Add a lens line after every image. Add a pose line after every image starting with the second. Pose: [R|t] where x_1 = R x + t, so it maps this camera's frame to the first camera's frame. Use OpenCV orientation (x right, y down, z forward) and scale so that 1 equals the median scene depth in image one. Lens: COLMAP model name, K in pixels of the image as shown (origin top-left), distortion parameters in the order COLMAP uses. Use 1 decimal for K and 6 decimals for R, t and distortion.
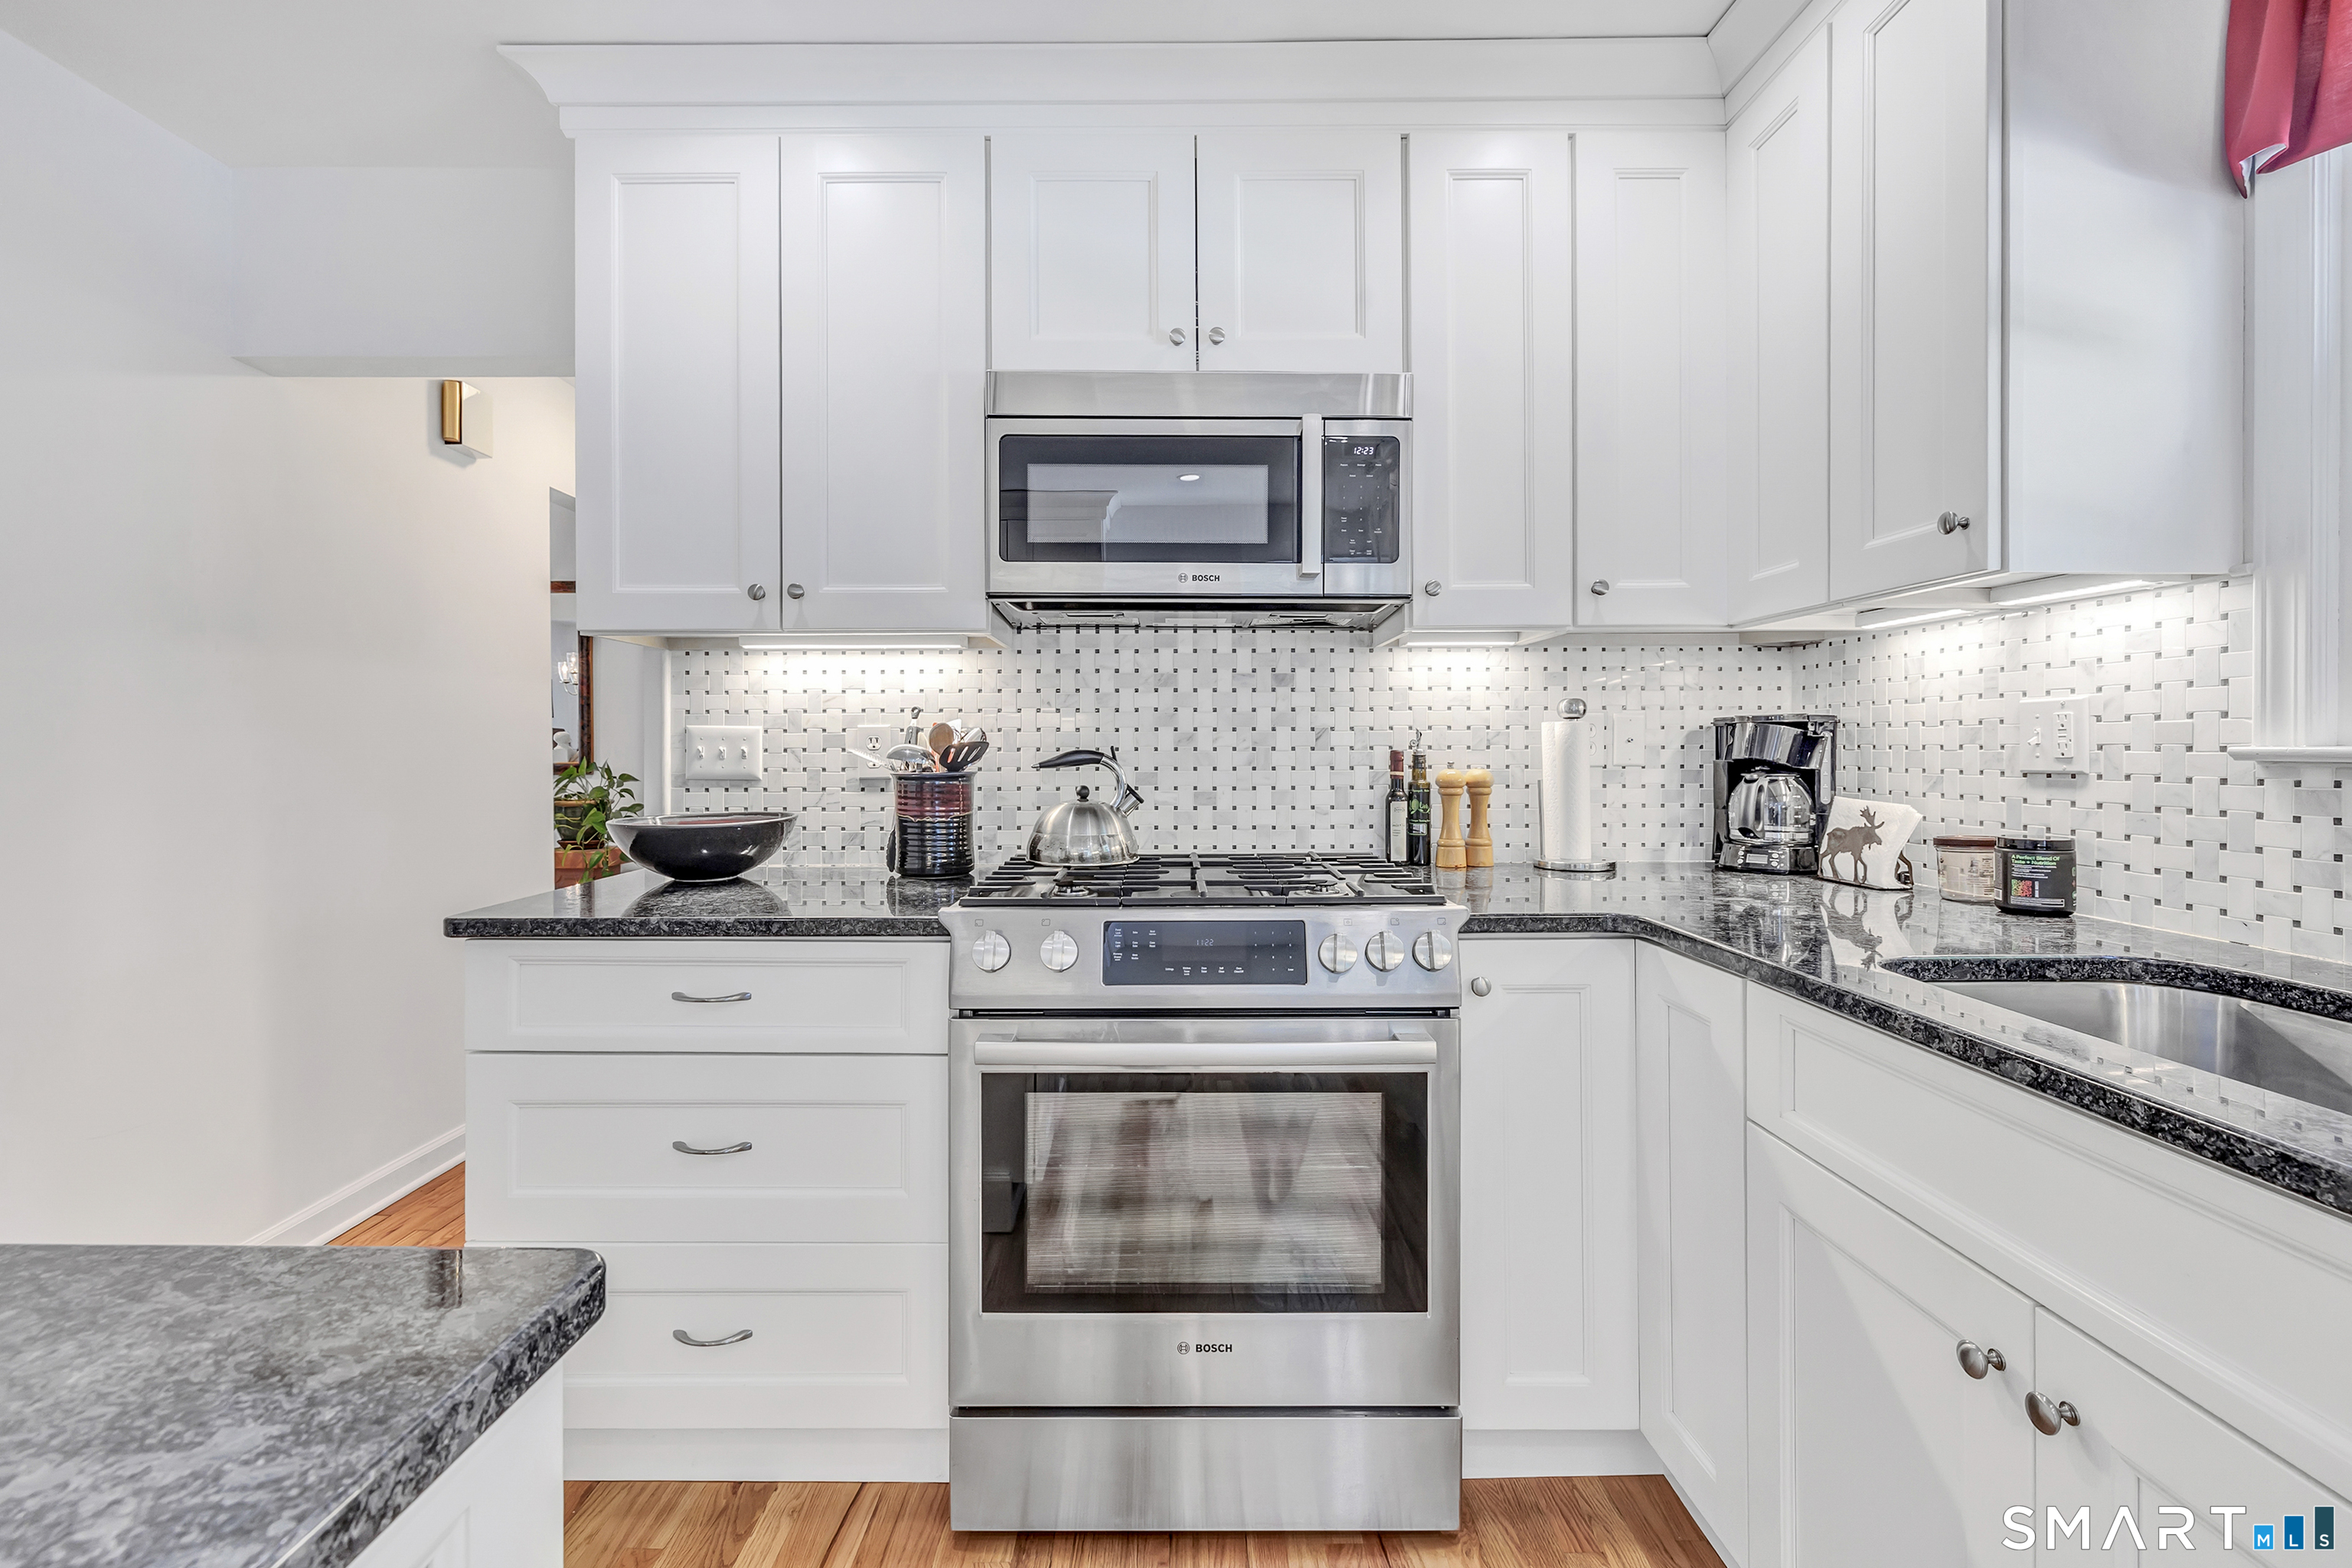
lens RADIAL K [[998.7, 0, 1172.6], [0, 998.7, 751.1], [0, 0, 1]] dist [-0.000742, 0.000241]
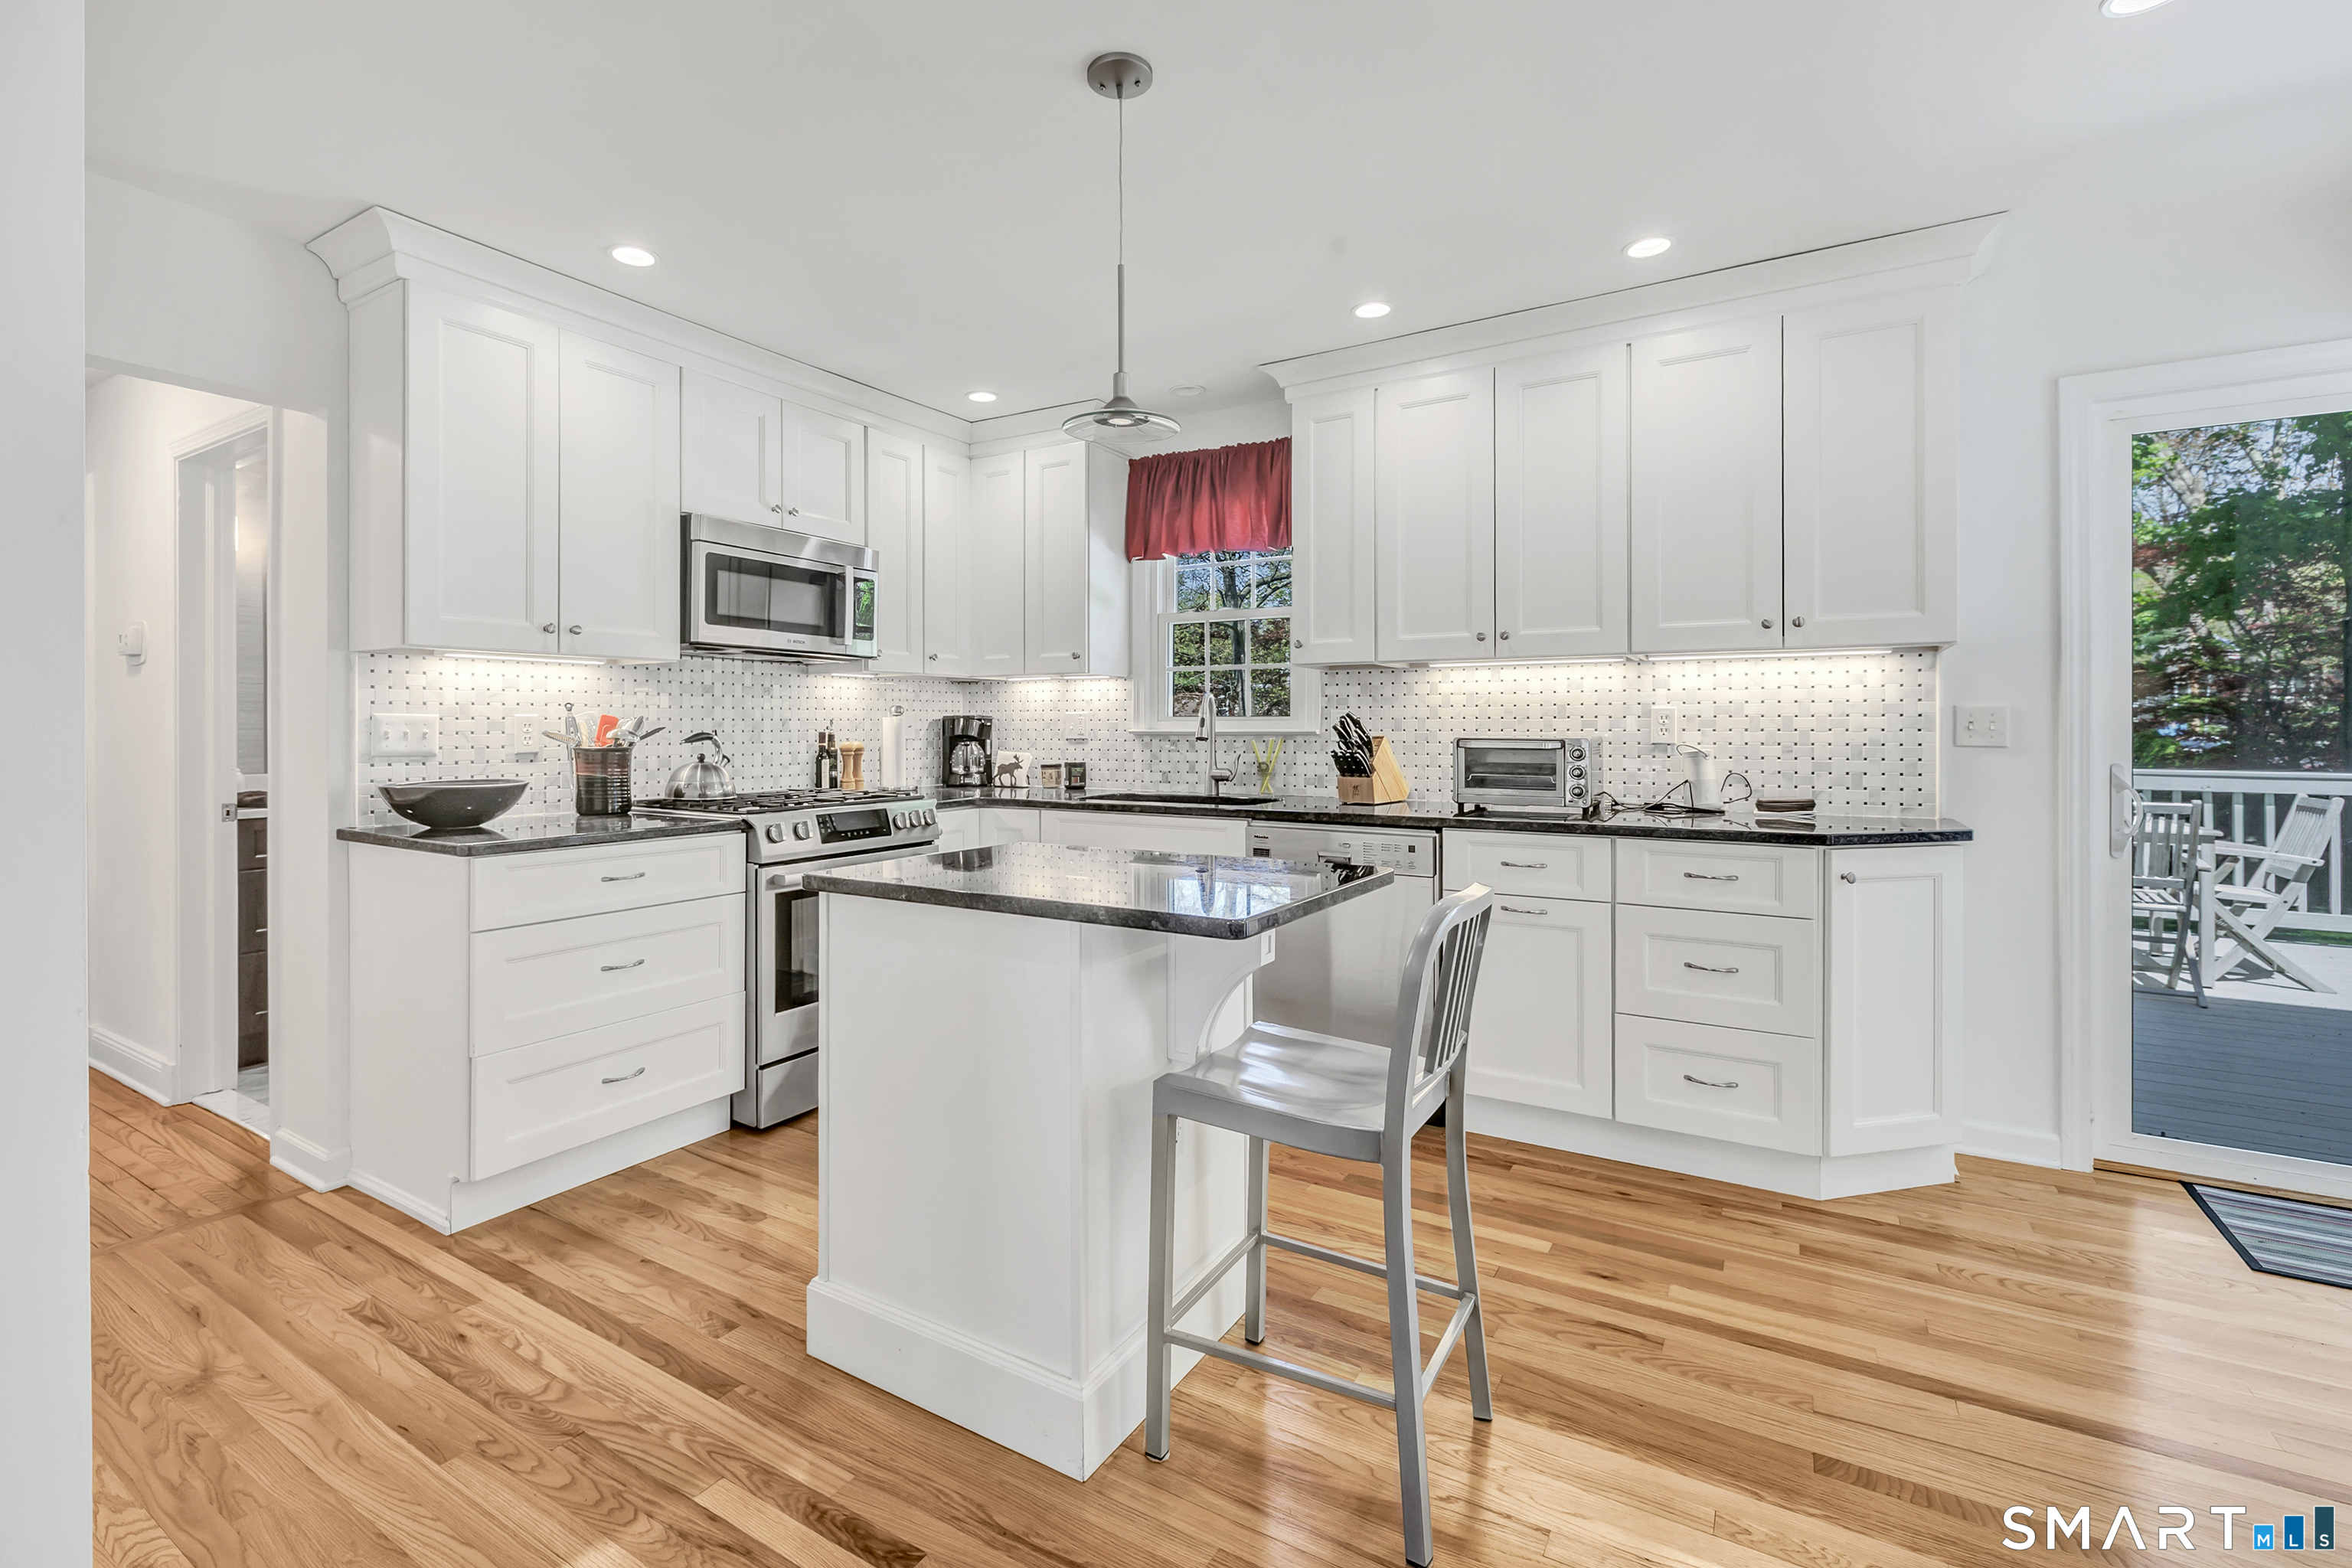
lens RADIAL K [[1016.5, 0, 1108.8], [0, 1016.5, 727.5], [0, 0, 1]] dist [-0.000094, -0.000033]
pose [[0.550311, 0.000409, 0.834960, -1.099239], [0.002968, 0.999993, -0.002445, -0.002364], [-0.834955, 0.003824, 0.550305, -0.490802]]
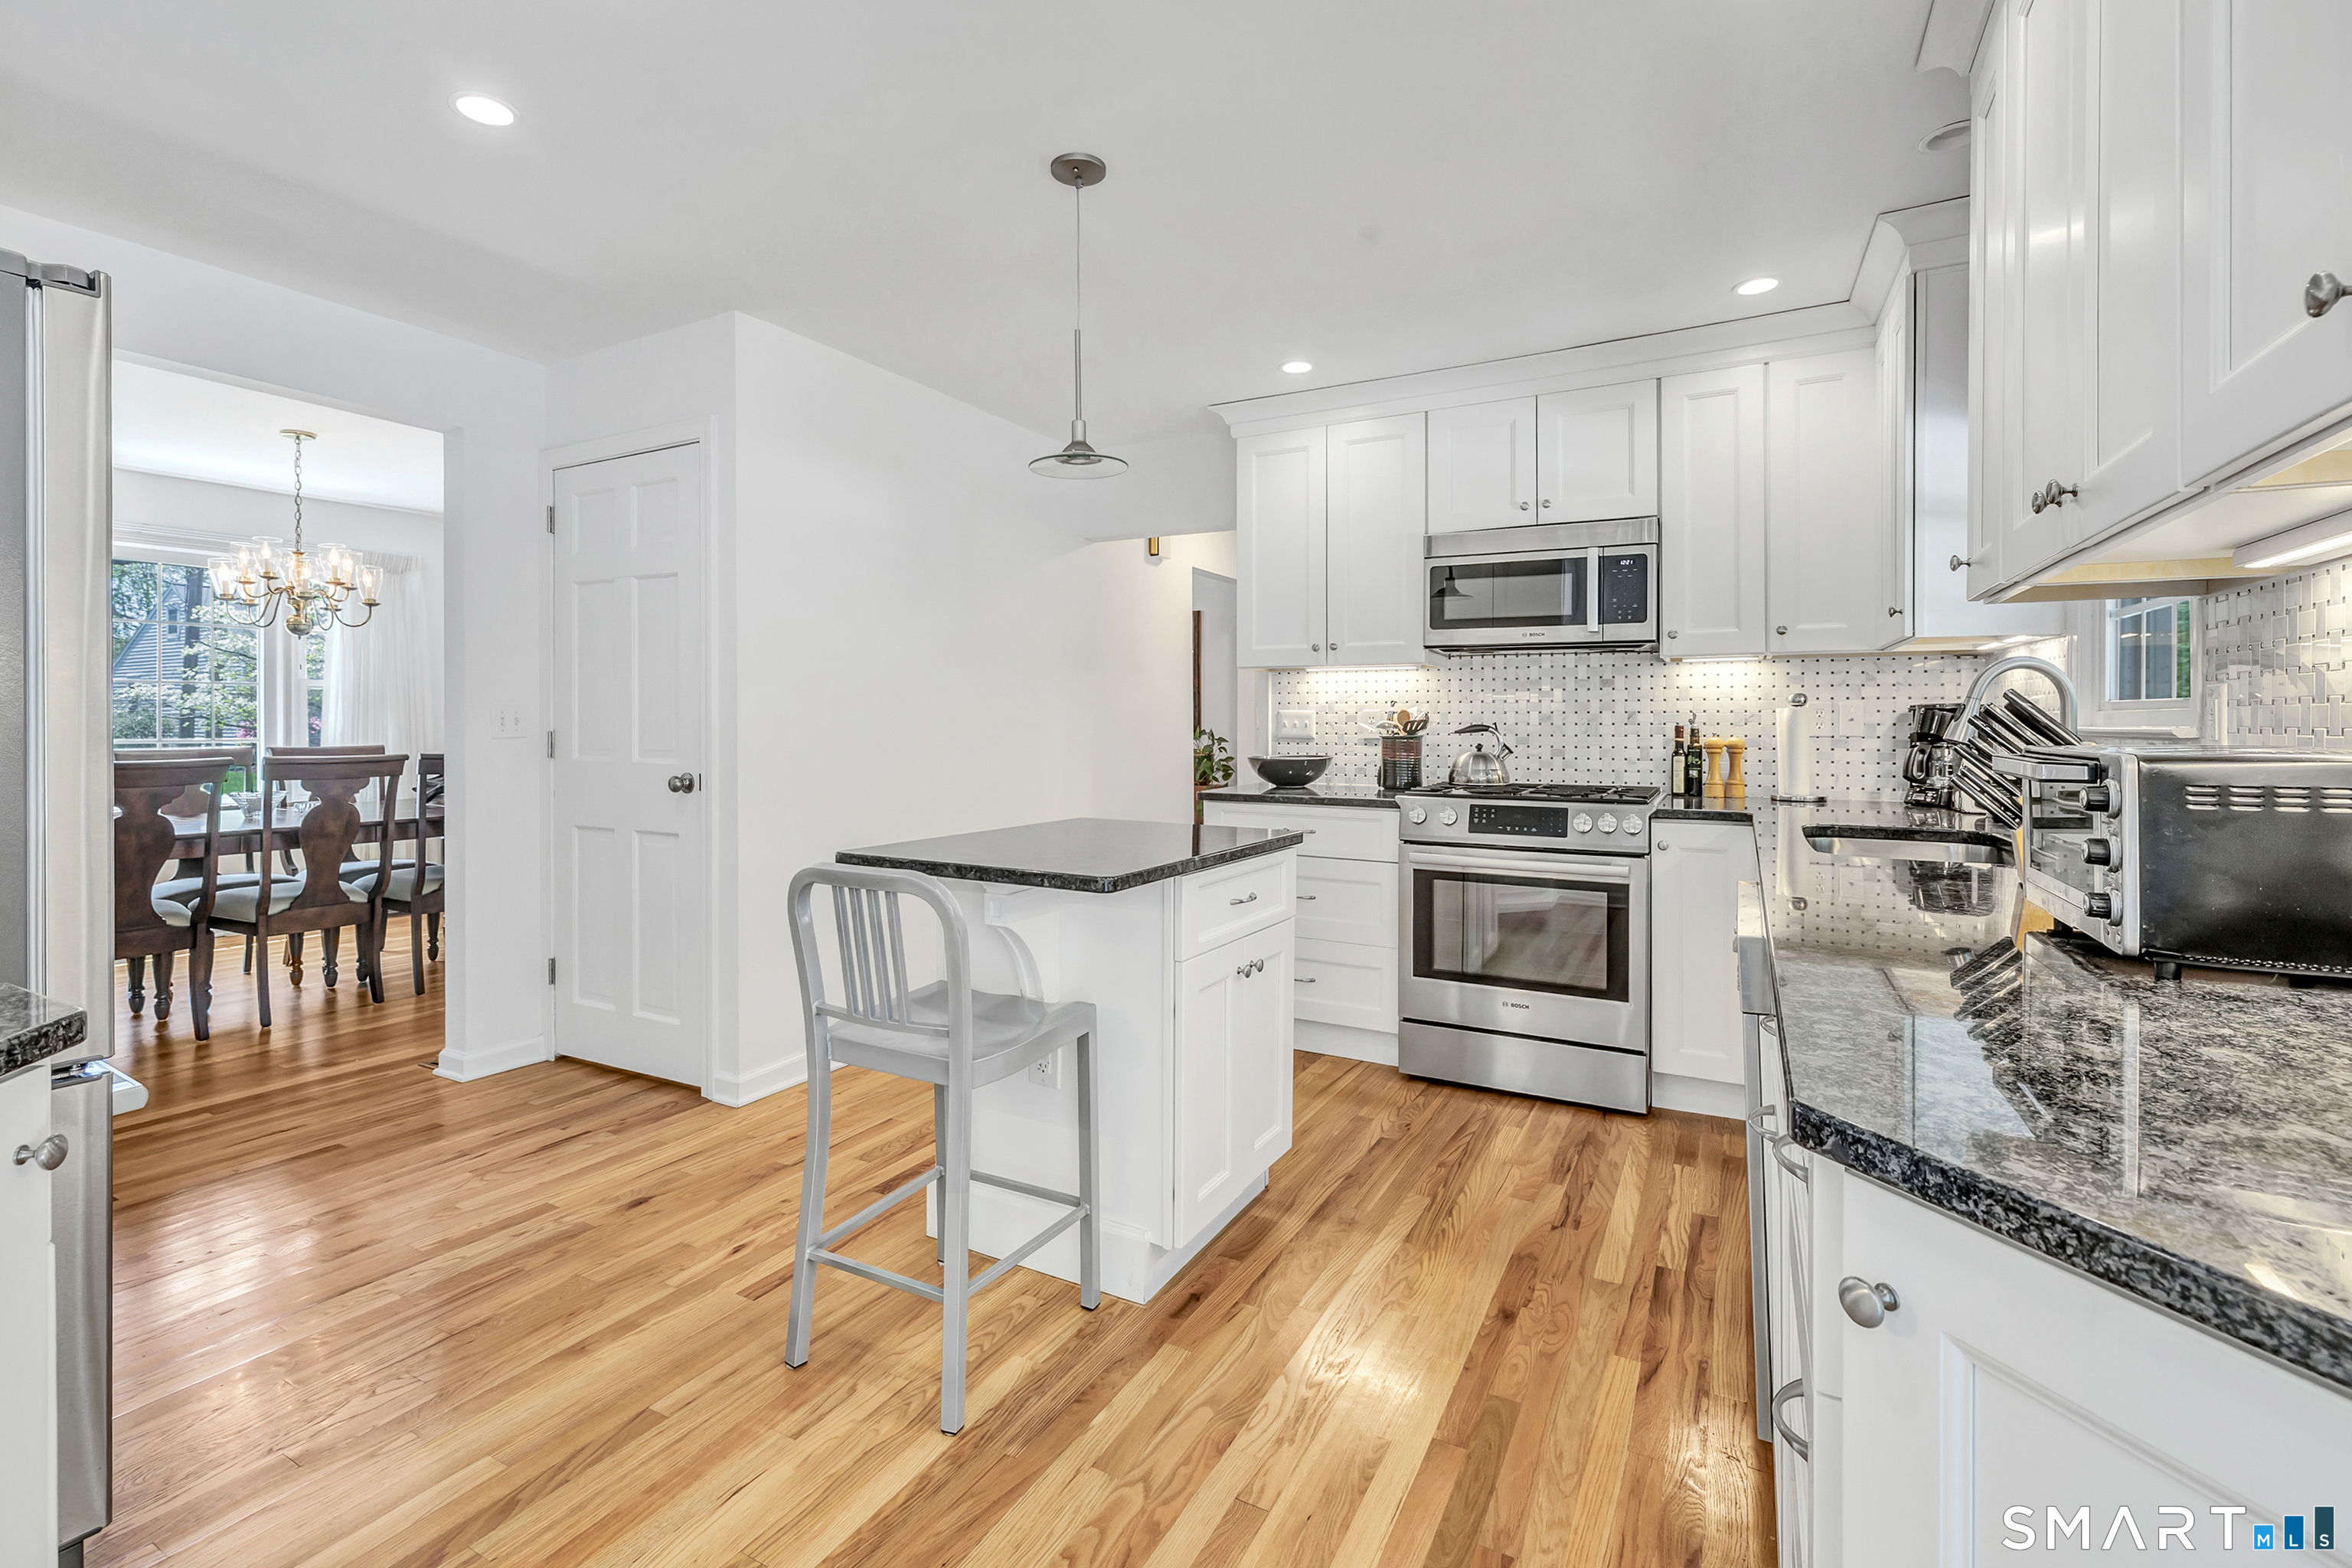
lens RADIAL K [[1041.9, 0, 1191.5], [0, 1041.9, 726.4], [0, 0, 1]] dist [-0.000765, -0.000004]
pose [[0.884745, 0.006687, -0.466027, 0.329283], [-0.005527, 0.999977, 0.003857, -0.001152], [0.466042, -0.000837, 0.884762, -0.932042]]
